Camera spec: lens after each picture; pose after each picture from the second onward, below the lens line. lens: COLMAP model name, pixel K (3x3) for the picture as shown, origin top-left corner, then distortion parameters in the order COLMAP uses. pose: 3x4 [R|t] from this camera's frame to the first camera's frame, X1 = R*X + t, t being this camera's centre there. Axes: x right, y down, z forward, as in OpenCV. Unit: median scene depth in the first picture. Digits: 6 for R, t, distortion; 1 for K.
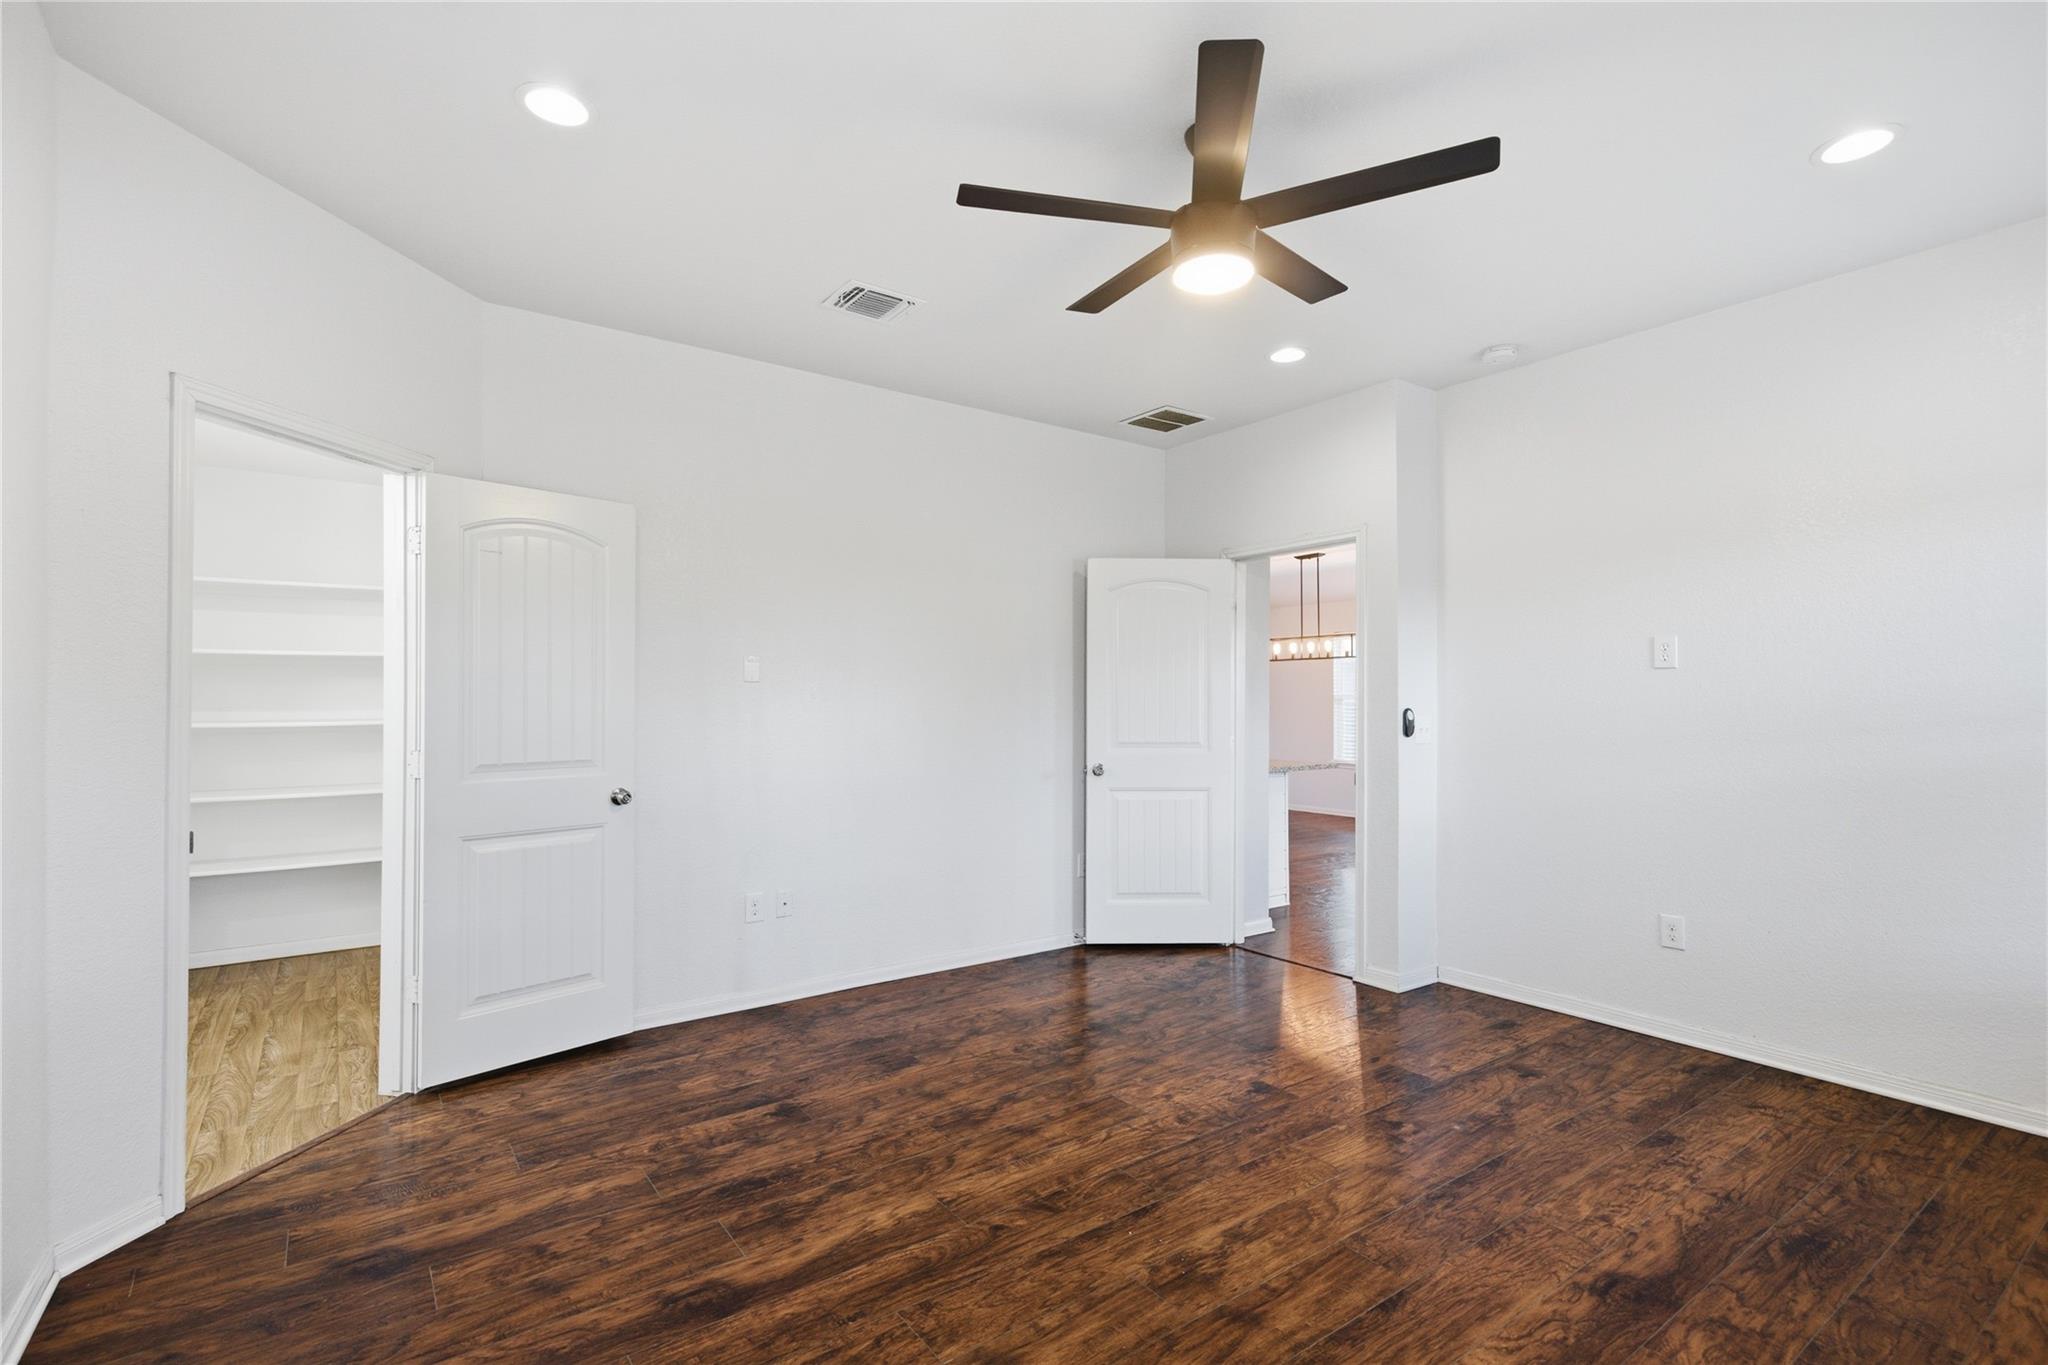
lens RADIAL K [[939.4, 0, 1017.1], [0, 939.4, 701.1], [0, 0, 1]] dist [0.001103, -0.001614]
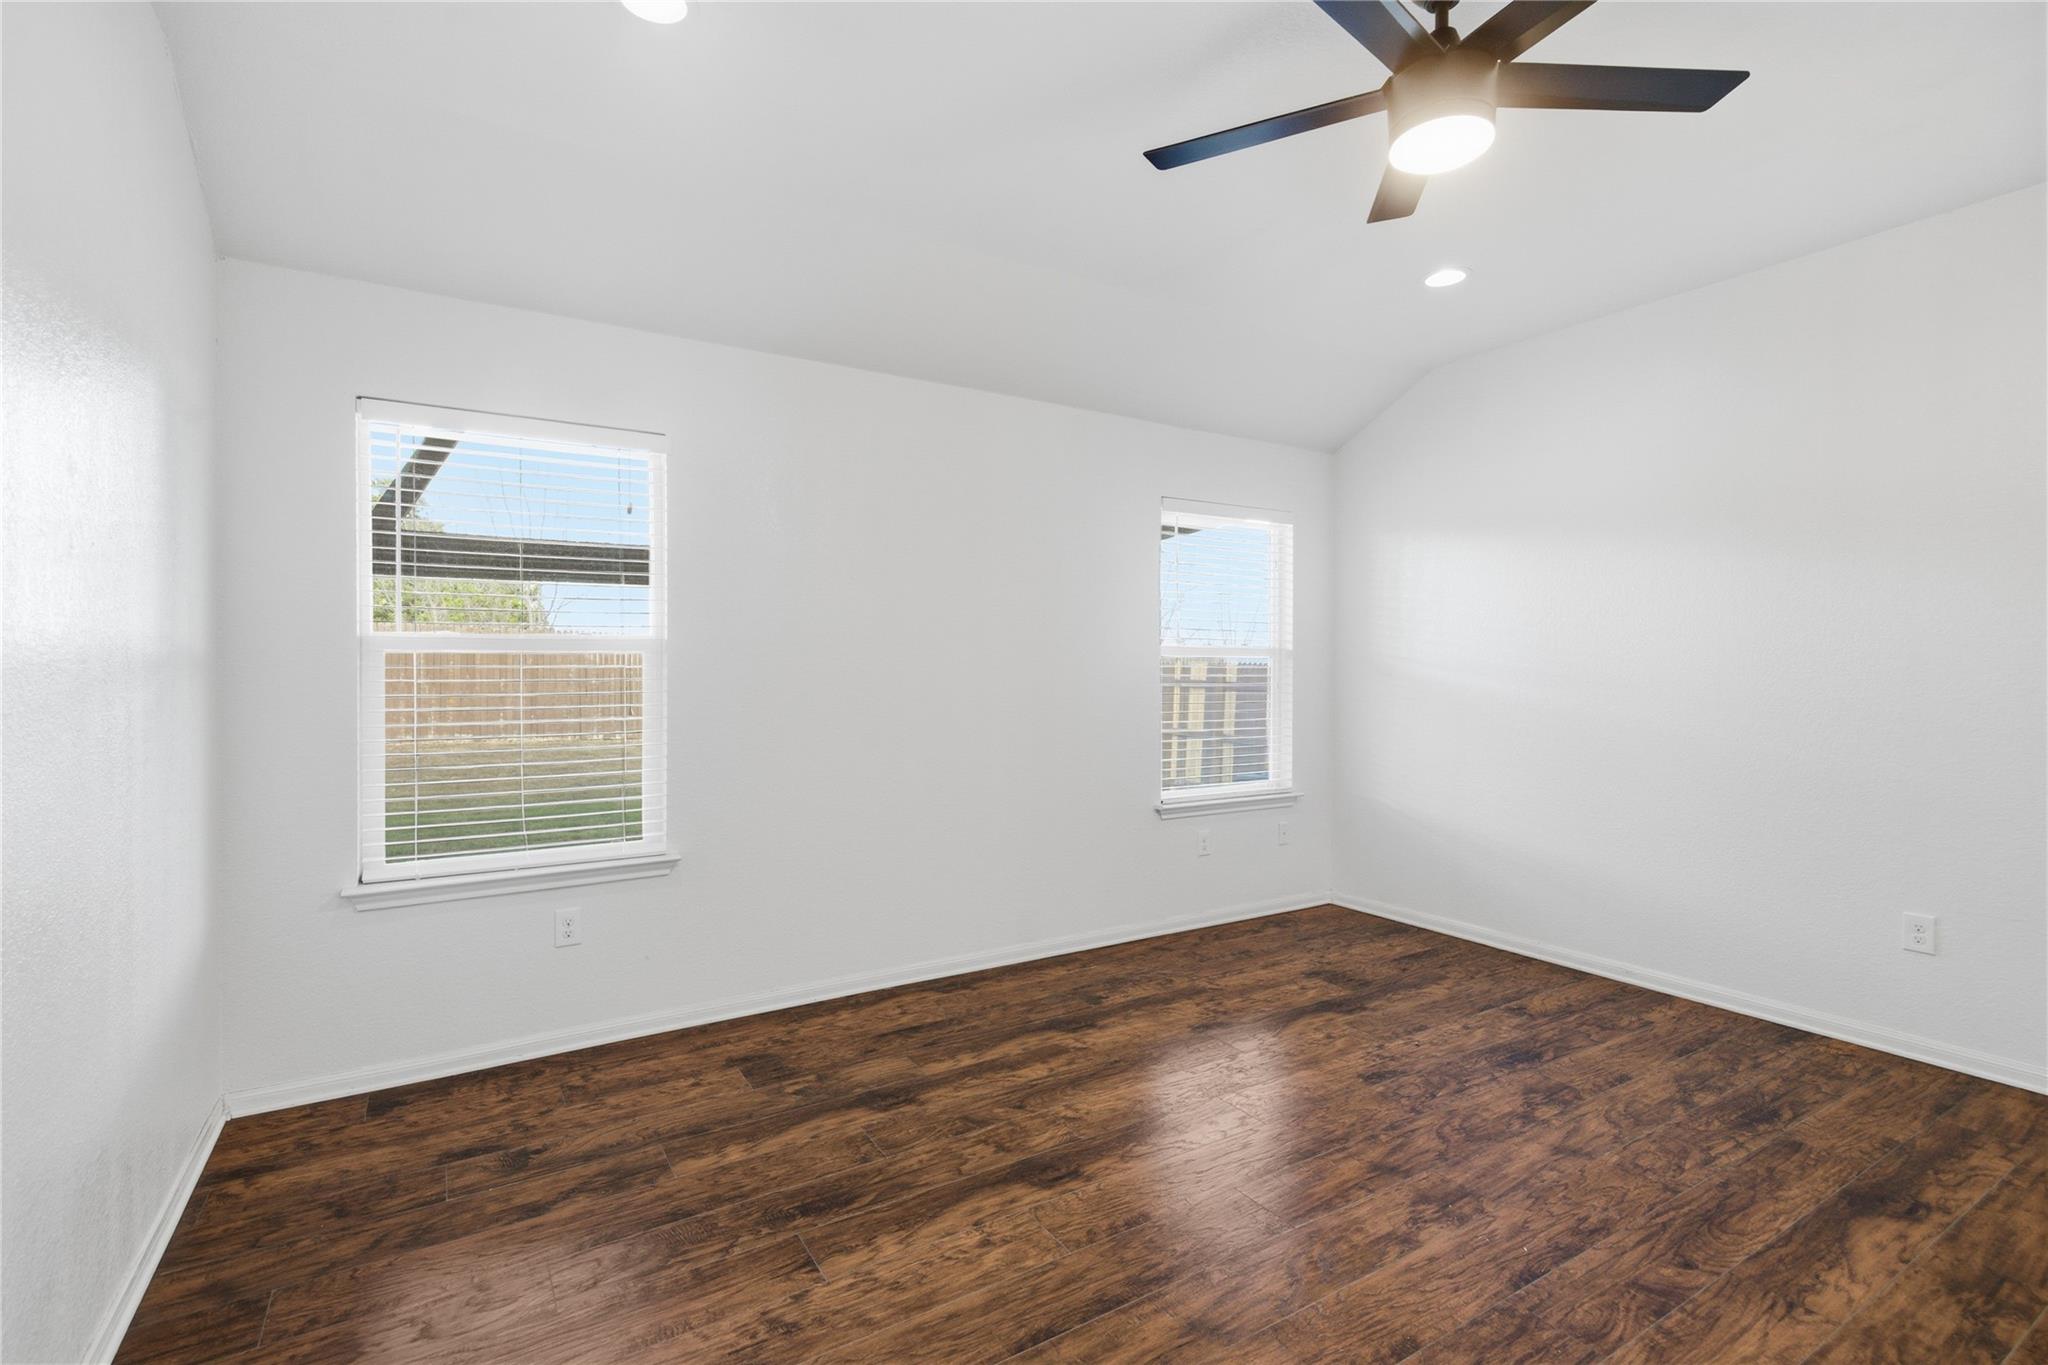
lens RADIAL K [[939.4, 0, 1013.0], [0, 939.4, 696.2], [0, 0, 1]] dist [0.001103, -0.001614]
pose [[-0.997497, -0.000005, 0.070714, 0.524699], [0.002574, 0.999335, 0.036374, -0.001671], [-0.070667, 0.036465, -0.996833, 1.830631]]
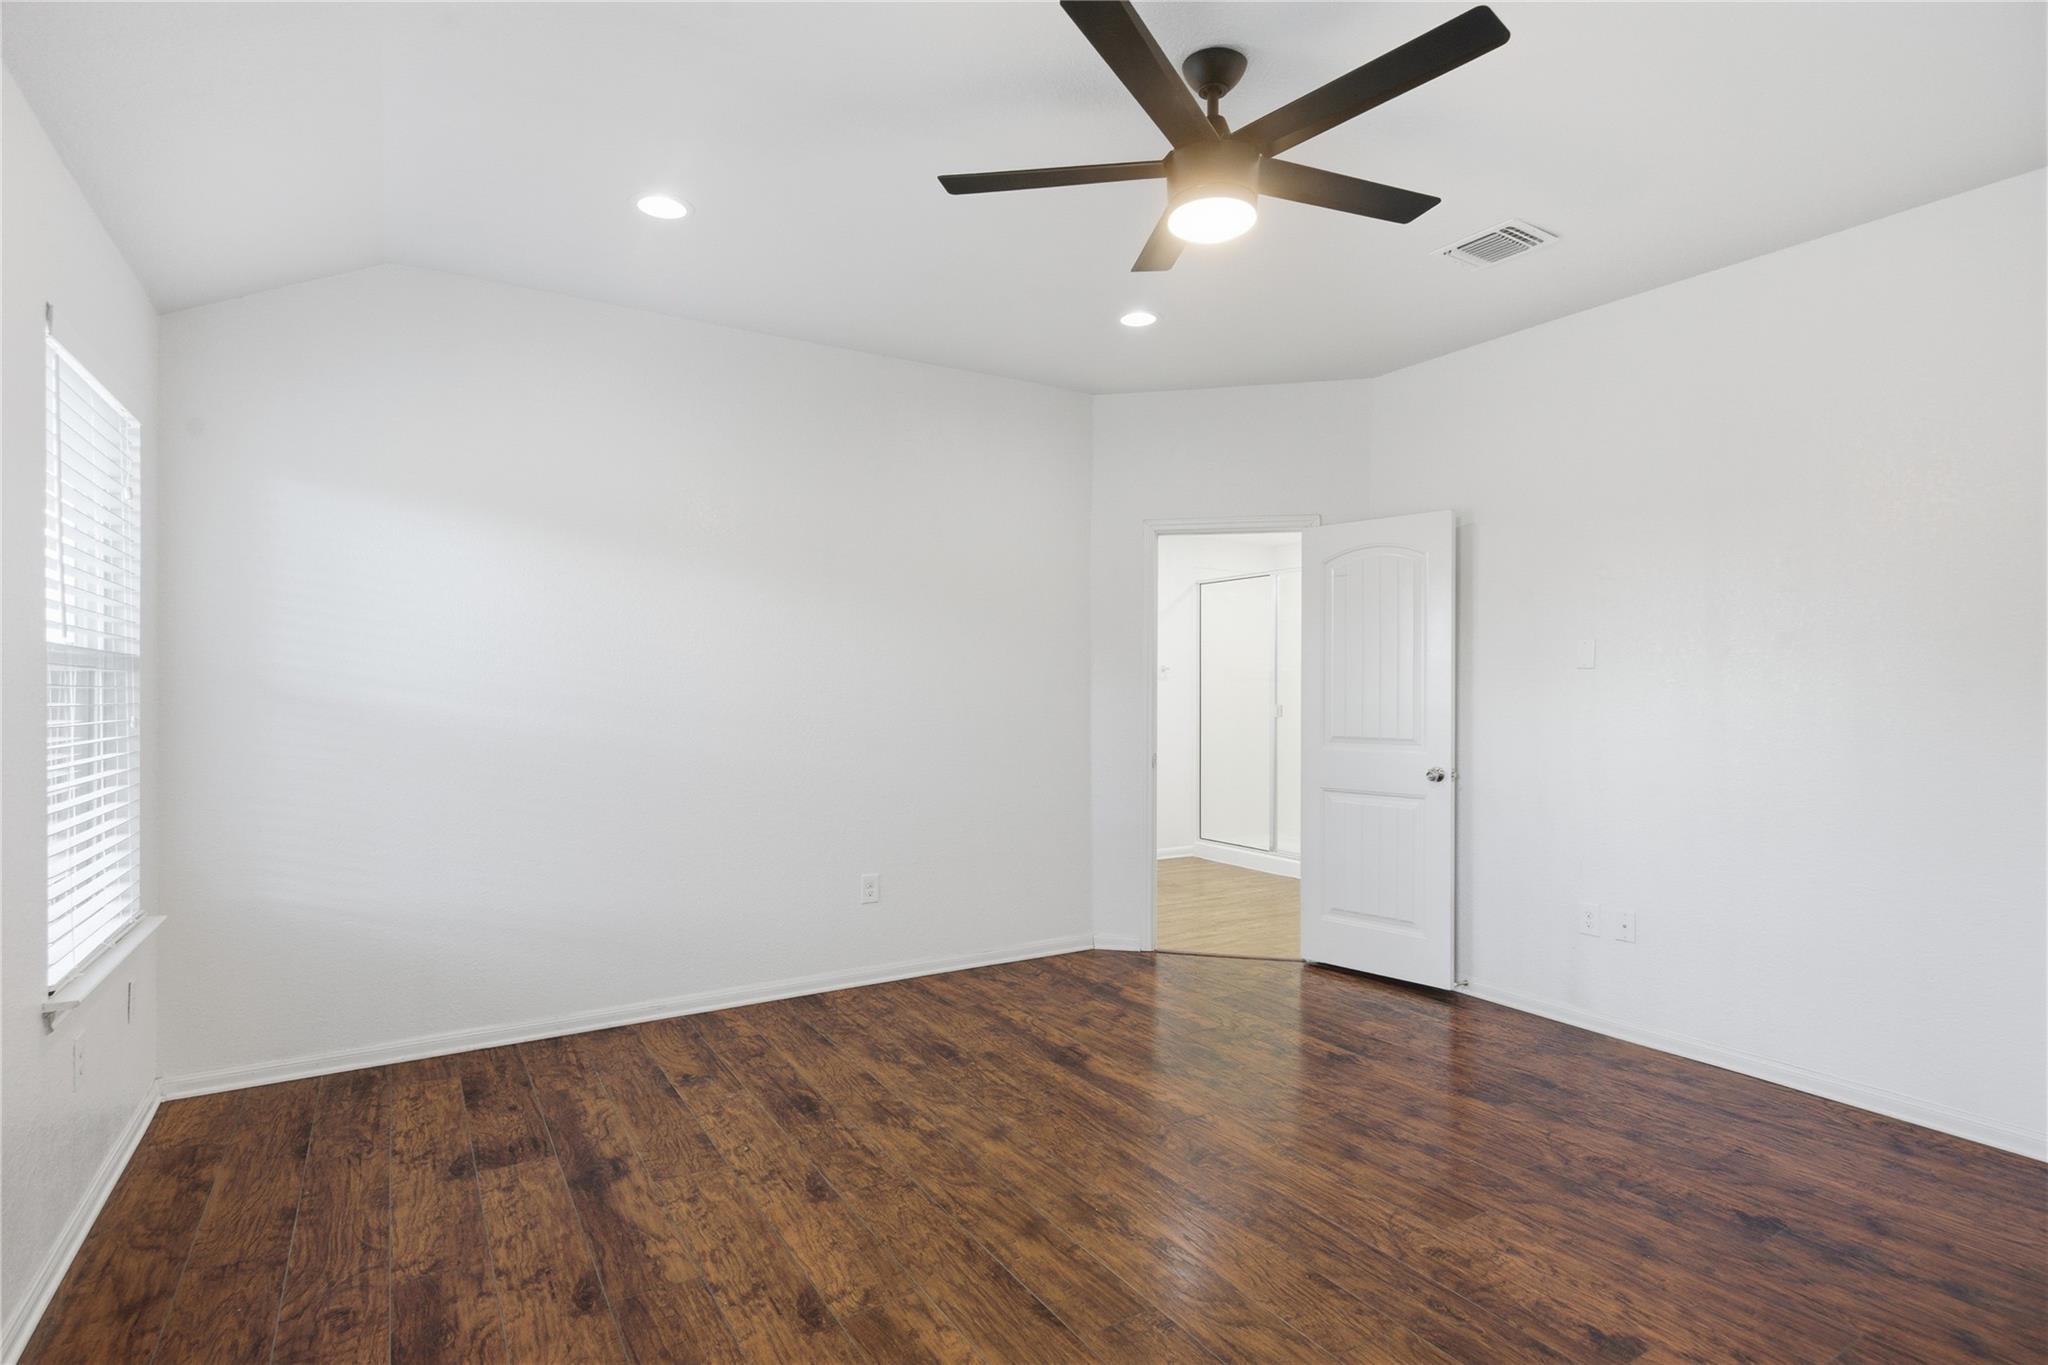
lens RADIAL K [[1017.6, 0, 1031.5], [0, 1017.6, 687.5], [0, 0, 1]] dist [0.004416, -0.001038]
pose [[-0.055525, 0.002973, -0.998453, 1.204723], [-0.005927, 0.999977, 0.003307, 0.000129], [0.998440, 0.006102, -0.055506, 0.875057]]
